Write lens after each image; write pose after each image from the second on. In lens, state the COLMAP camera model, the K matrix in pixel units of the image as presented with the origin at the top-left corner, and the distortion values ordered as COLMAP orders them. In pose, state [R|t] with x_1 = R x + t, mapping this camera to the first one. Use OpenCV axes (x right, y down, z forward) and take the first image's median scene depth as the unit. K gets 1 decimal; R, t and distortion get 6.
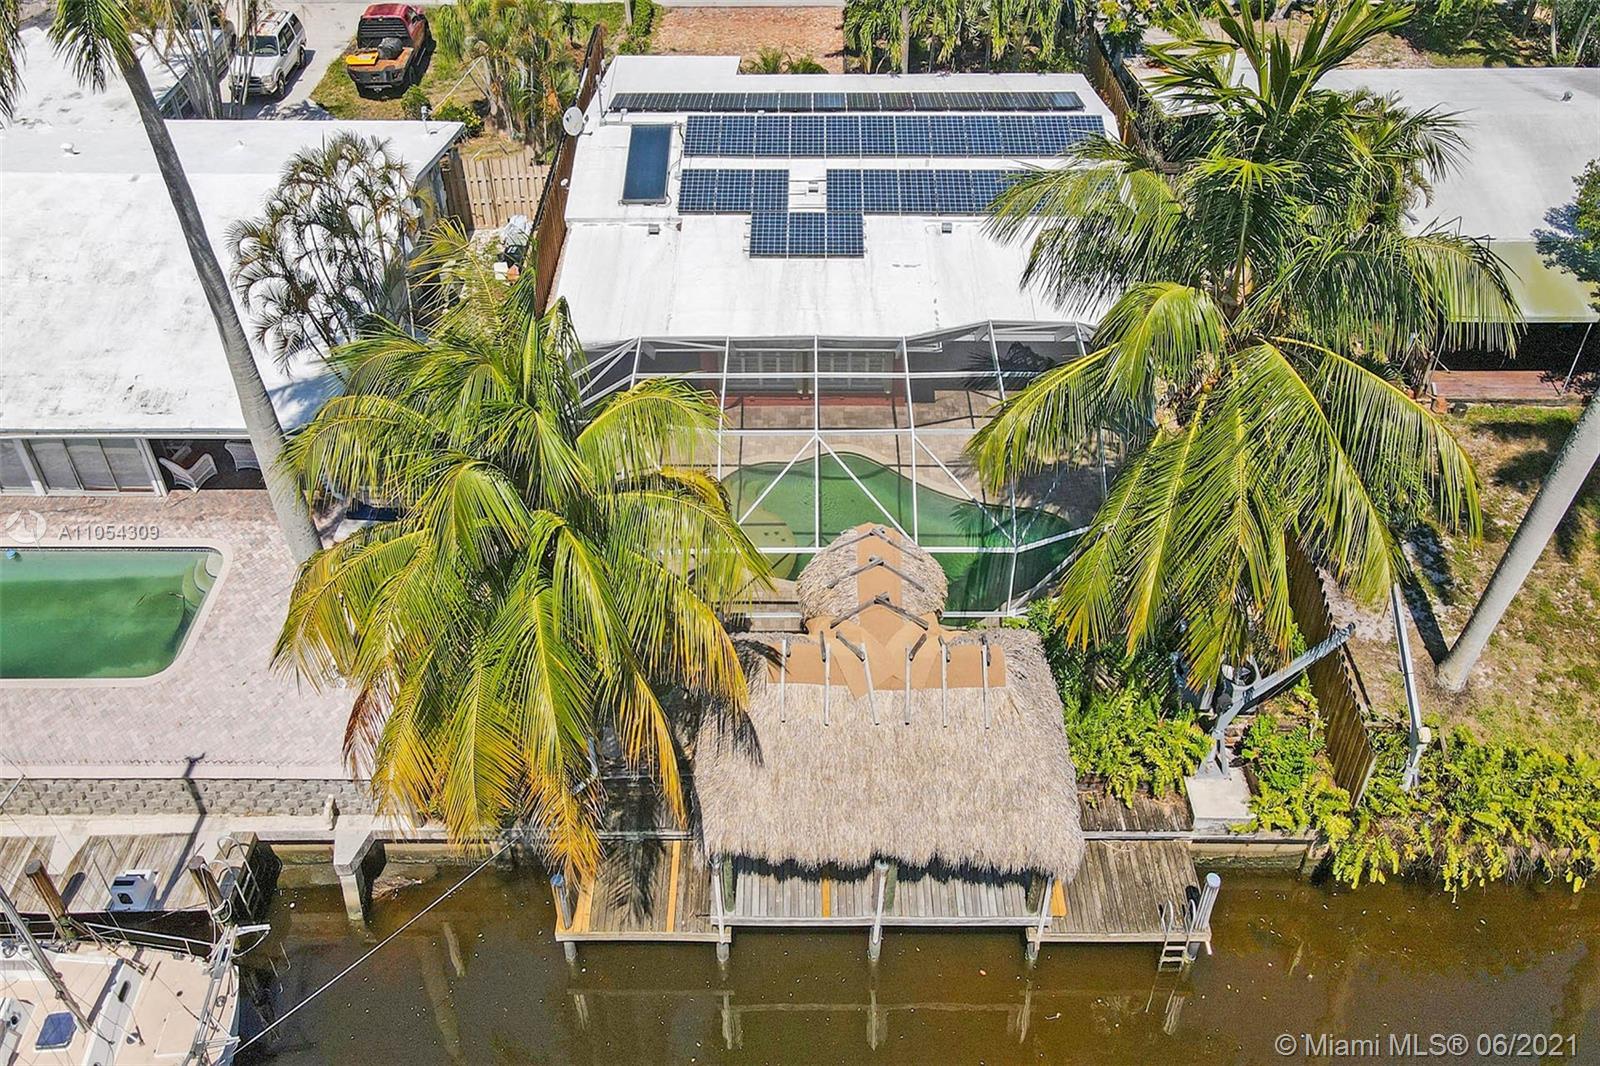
lens RADIAL K [[1344.6, 0, 813.1], [0, 1344.6, 550.9], [0, 0, 1]] dist [0.020009, 0.002502]
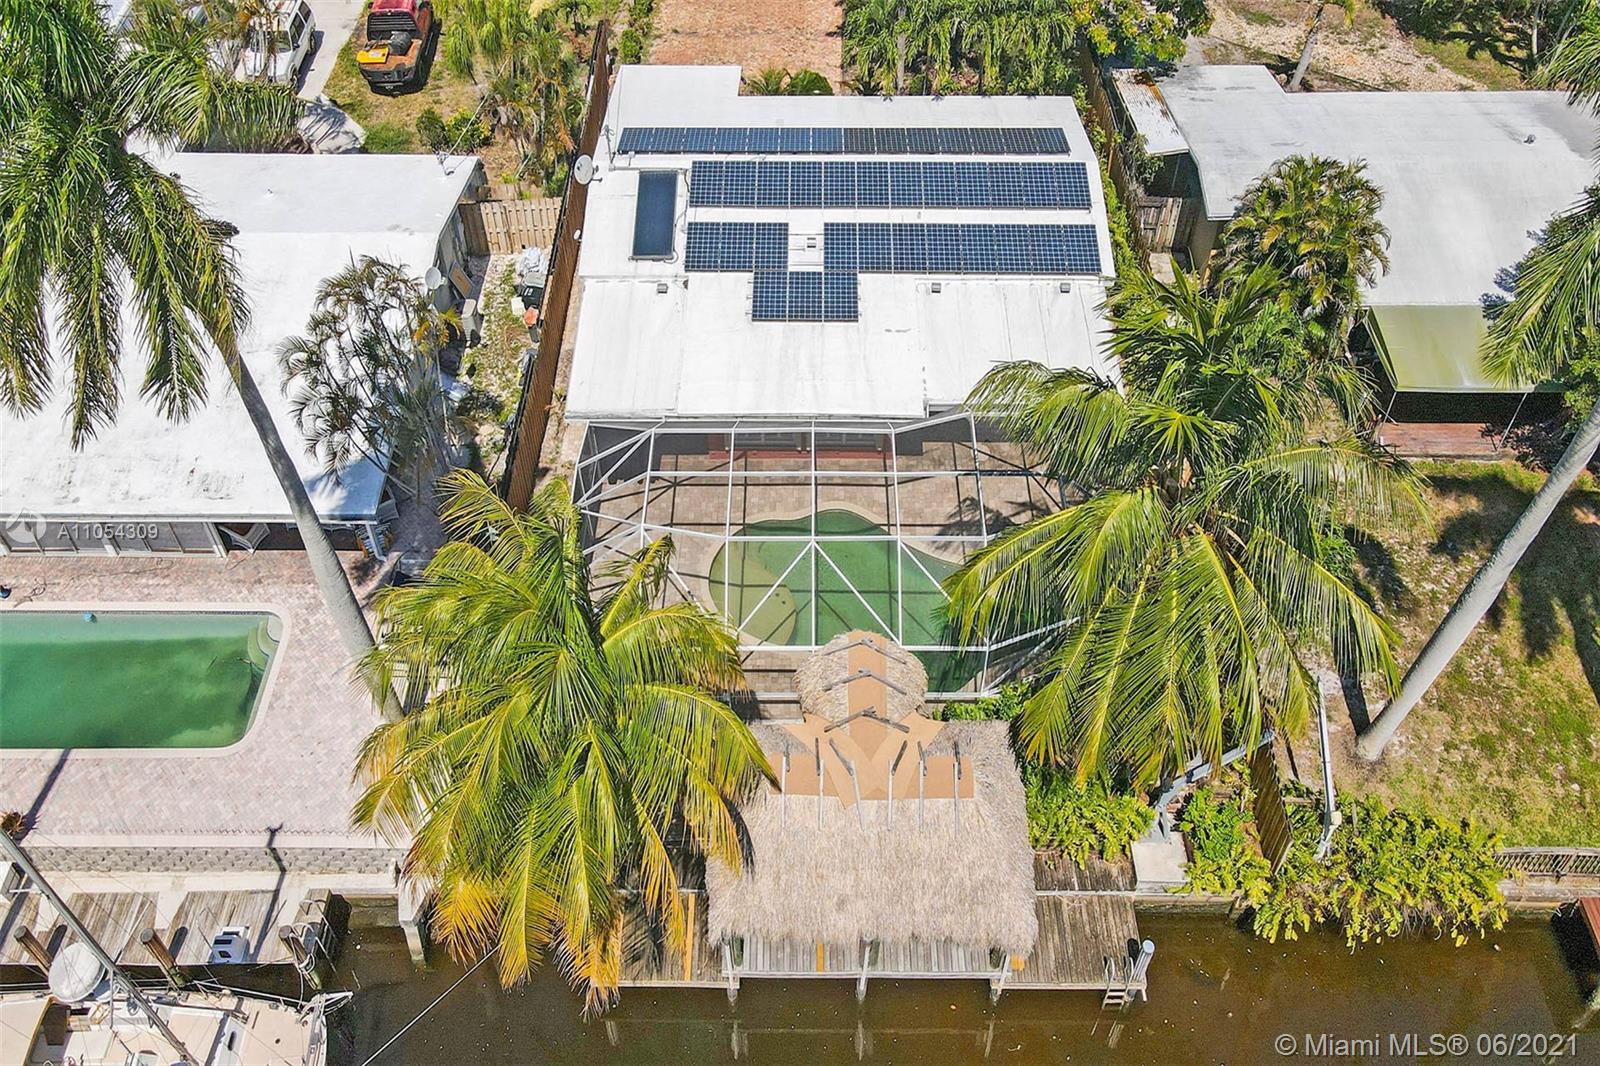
lens RADIAL K [[1344.6, 0, 812.6], [0, 1344.6, 541.1], [0, 0, 1]] dist [0.020009, 0.002502]
pose [[0.999993, 0.003440, 0.001312, 0.000491], [-0.003571, 0.993019, 0.117897, -0.219431], [-0.000897, -0.117901, 0.993025, -0.114899]]
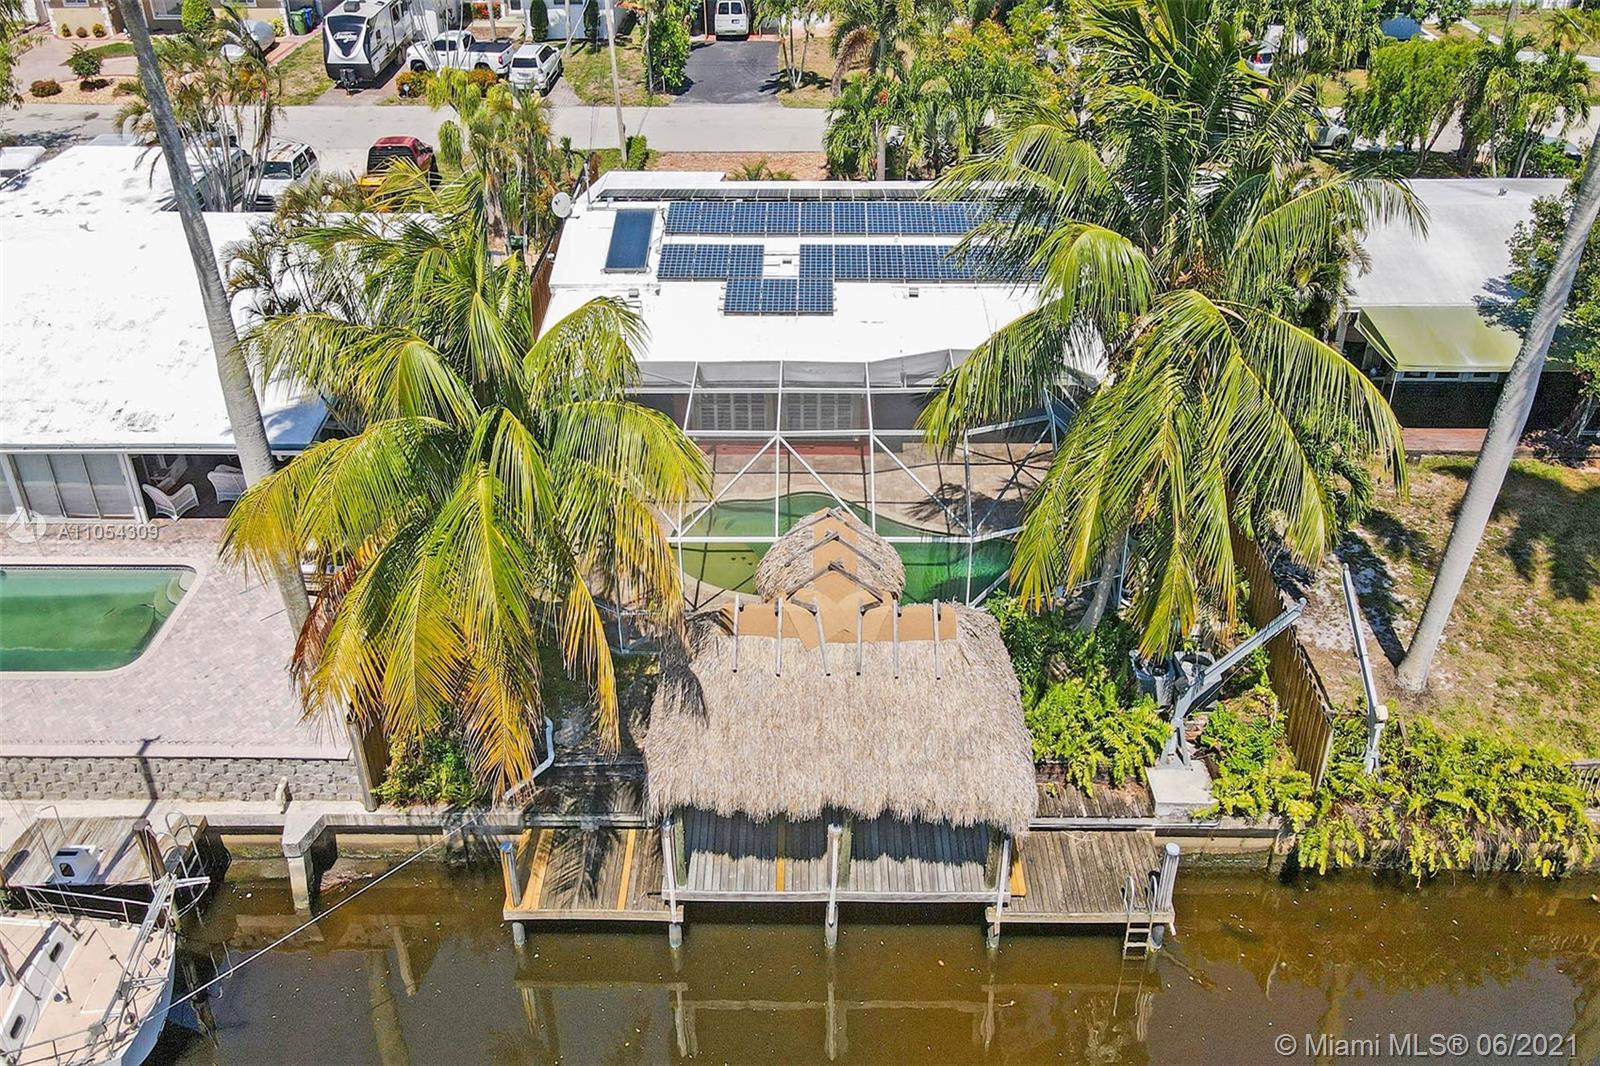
lens RADIAL K [[1344.6, 0, 810.6], [0, 1344.6, 561.5], [0, 0, 1]] dist [0.020009, 0.002502]
pose [[0.999987, 0.002941, -0.004053, 0.032110], [-0.003522, 0.988446, -0.151536, 0.166299], [0.003560, 0.151548, 0.988443, -0.004019]]
